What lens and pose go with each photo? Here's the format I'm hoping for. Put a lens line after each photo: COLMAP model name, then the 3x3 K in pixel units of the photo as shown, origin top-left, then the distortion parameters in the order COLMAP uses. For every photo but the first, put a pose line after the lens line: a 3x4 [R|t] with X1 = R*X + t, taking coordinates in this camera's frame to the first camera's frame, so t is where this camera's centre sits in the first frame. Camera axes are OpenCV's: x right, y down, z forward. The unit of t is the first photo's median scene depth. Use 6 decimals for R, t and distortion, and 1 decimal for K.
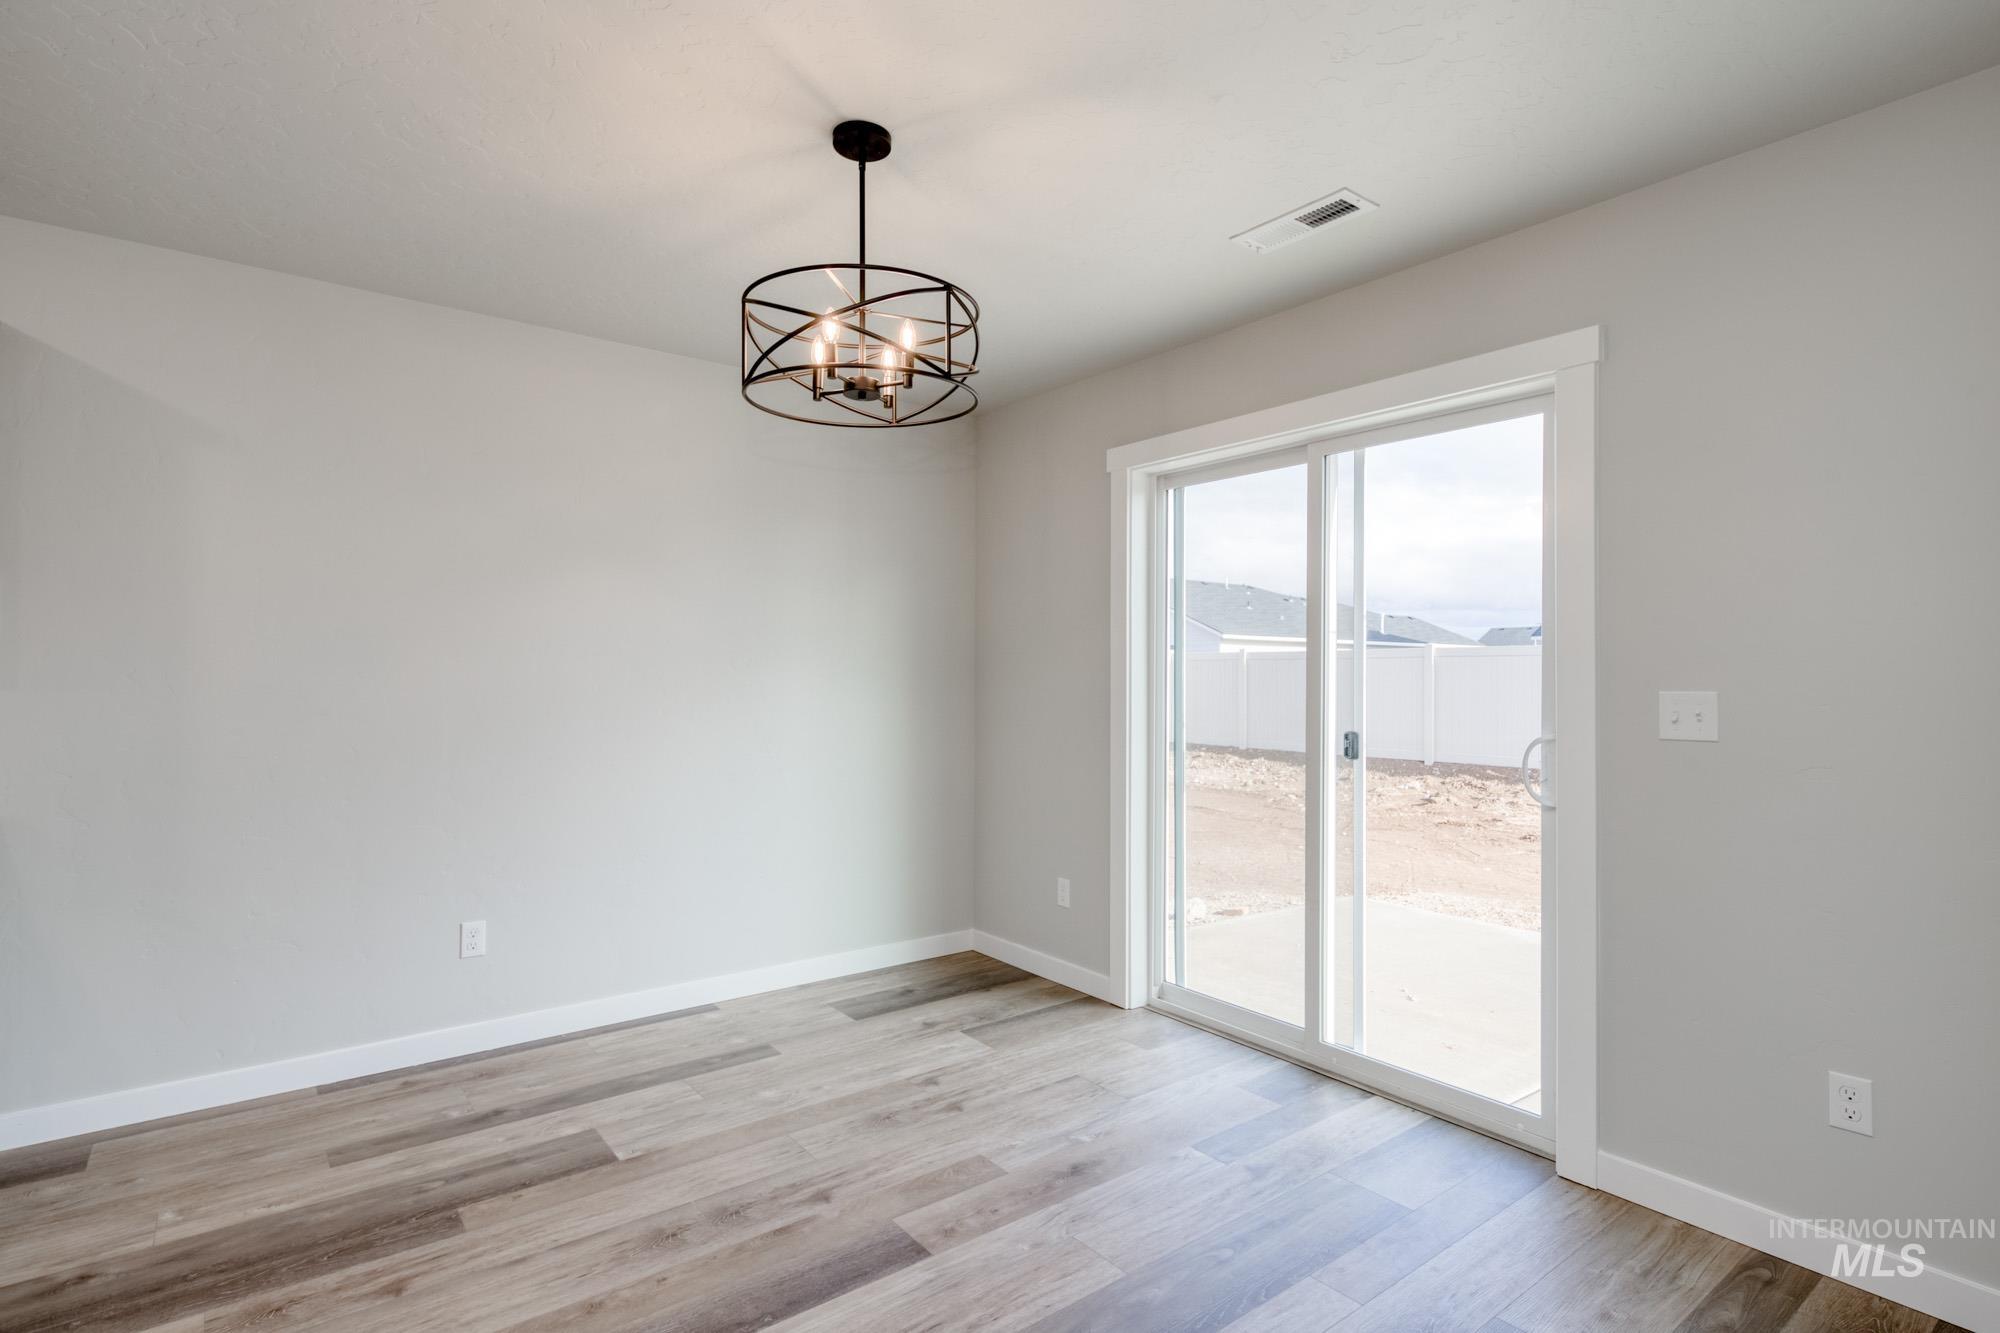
lens RADIAL K [[967.0, 0, 1003.9], [0, 967.0, 652.9], [0, 0, 1]] dist [0.001625, -0.000970]
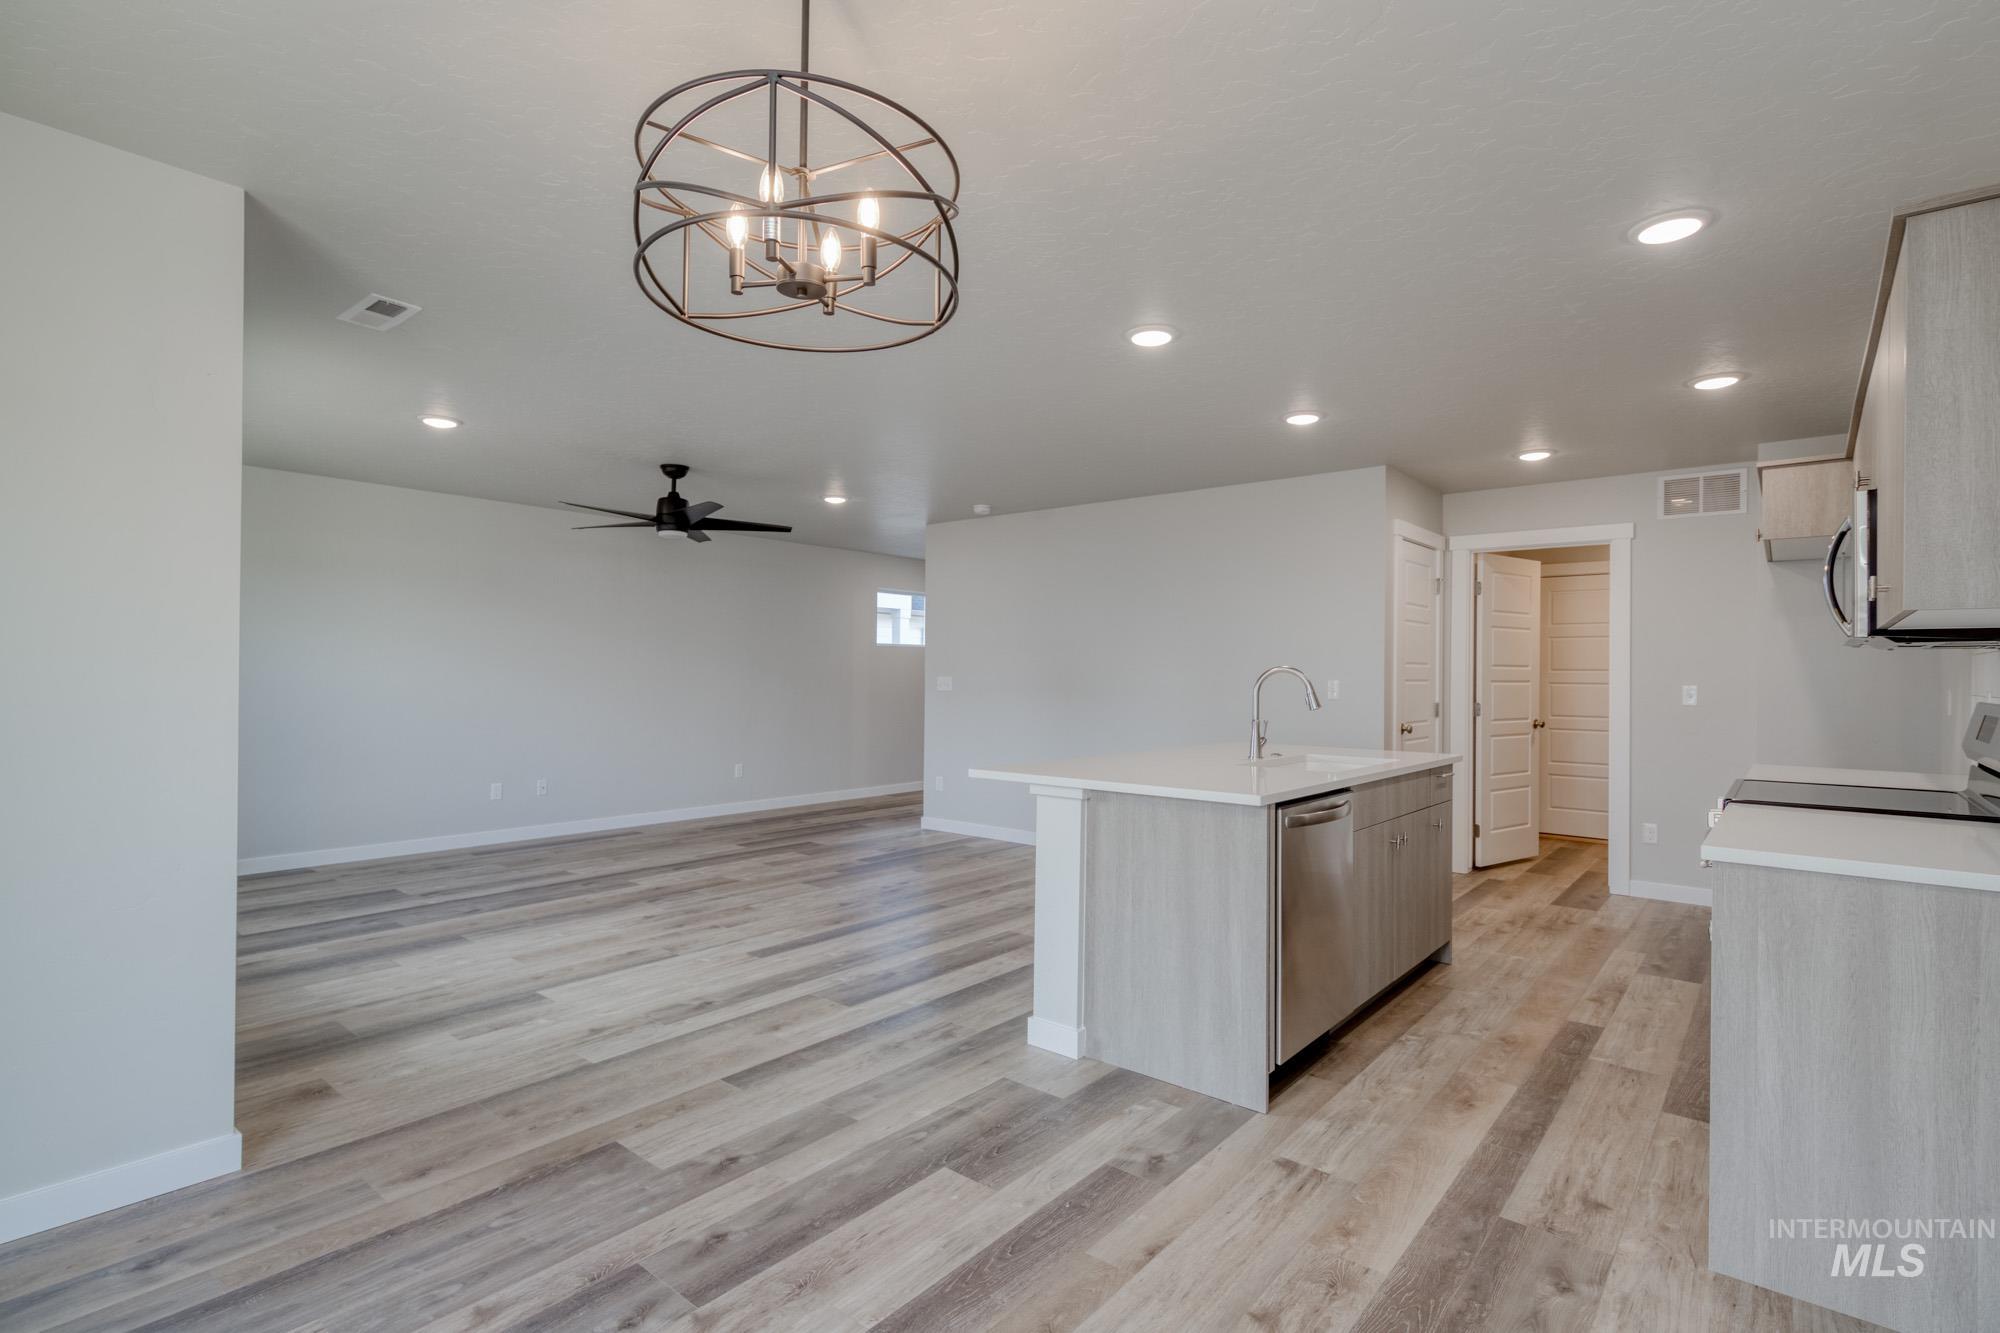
lens RADIAL K [[952.8, 0, 998.1], [0, 952.8, 669.0], [0, 0, 1]] dist [0.016153, -0.006261]
pose [[-0.976197, -0.018367, -0.216105, -0.099696], [-0.012328, 0.999496, -0.029258, 0.027161], [0.216534, -0.025898, -0.975932, 1.233455]]
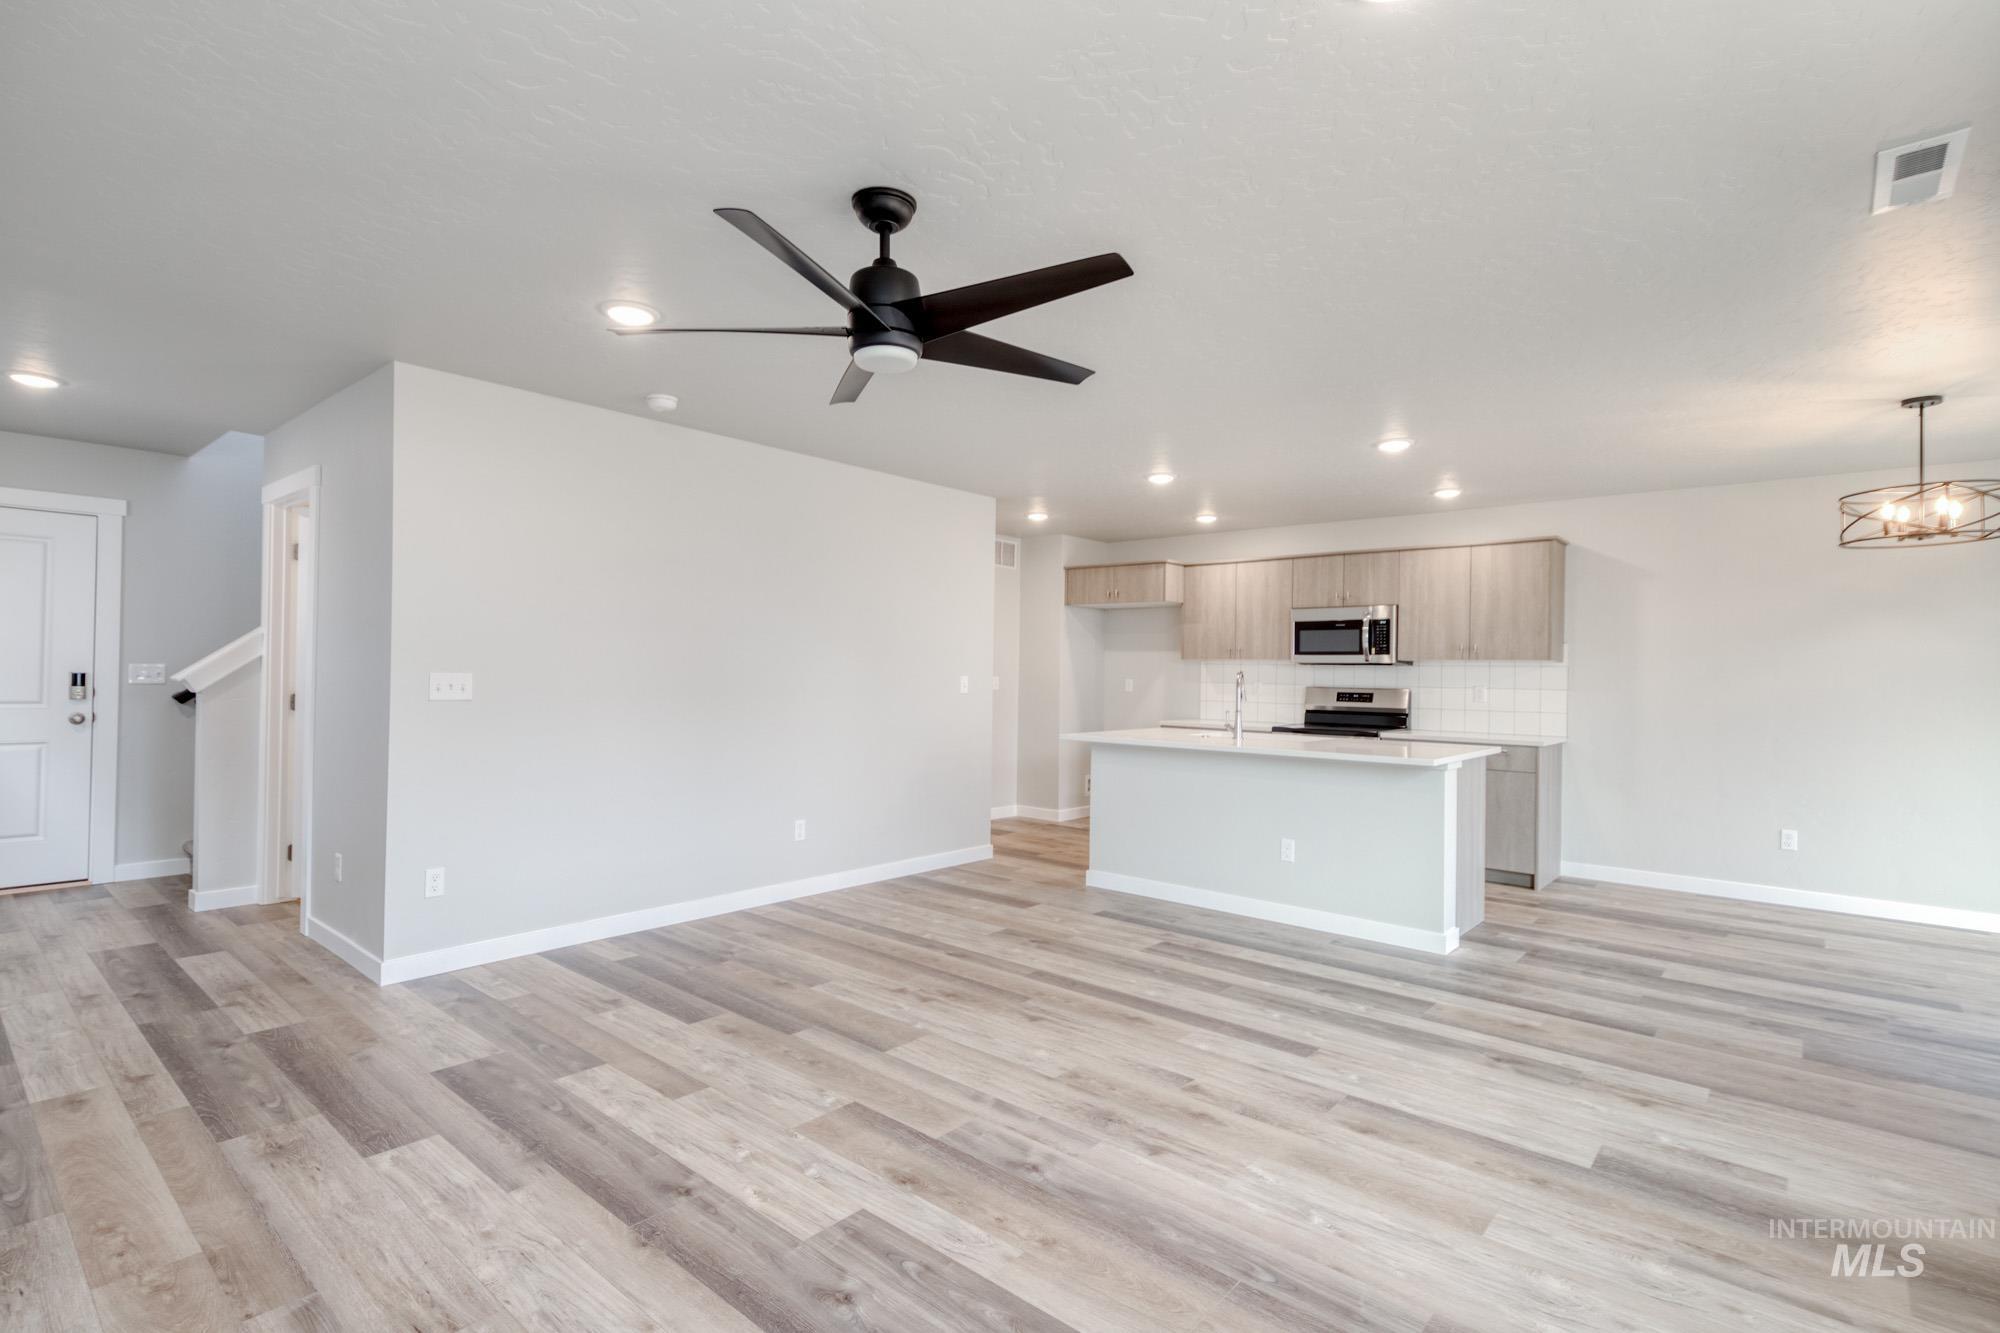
lens RADIAL K [[952.8, 0, 998.1], [0, 952.8, 669.0], [0, 0, 1]] dist [0.016153, -0.006261]
pose [[0.200986, -0.007534, -0.979565, 0.924476], [0.007894, 0.999950, -0.006071, -0.015900], [0.979562, -0.006513, 0.201036, -0.783579]]
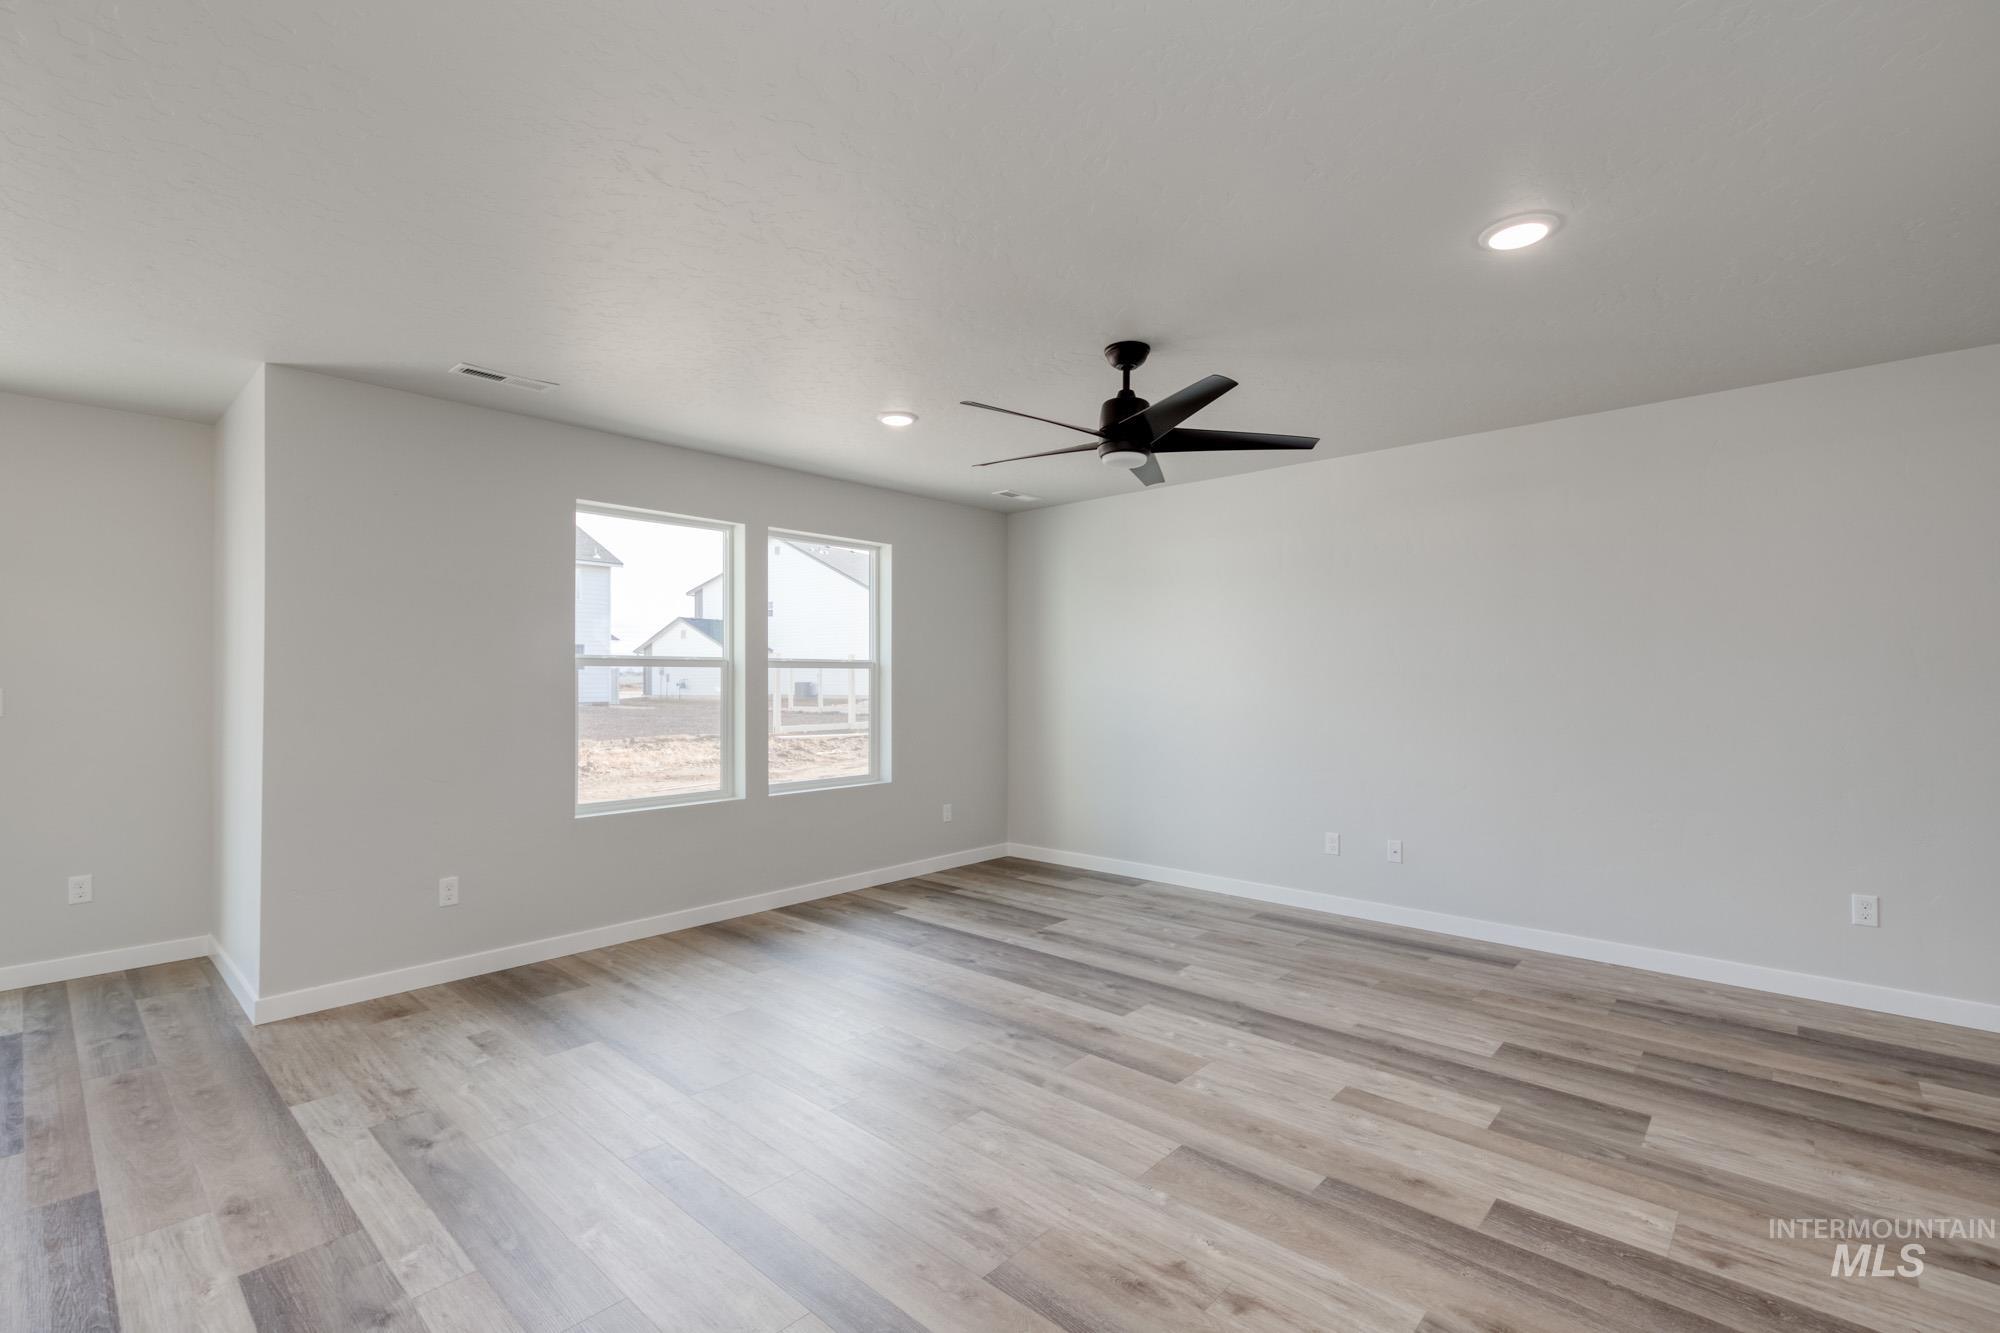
lens RADIAL K [[891.2, 0, 996.0], [0, 891.2, 671.7], [0, 0, 1]] dist [0.004246, -0.000698]
pose [[-0.171929, 0.000712, 0.985109, -0.895714], [-0.021804, 0.999752, -0.004528, -0.019469], [-0.984868, -0.022258, -0.171871, -0.385443]]
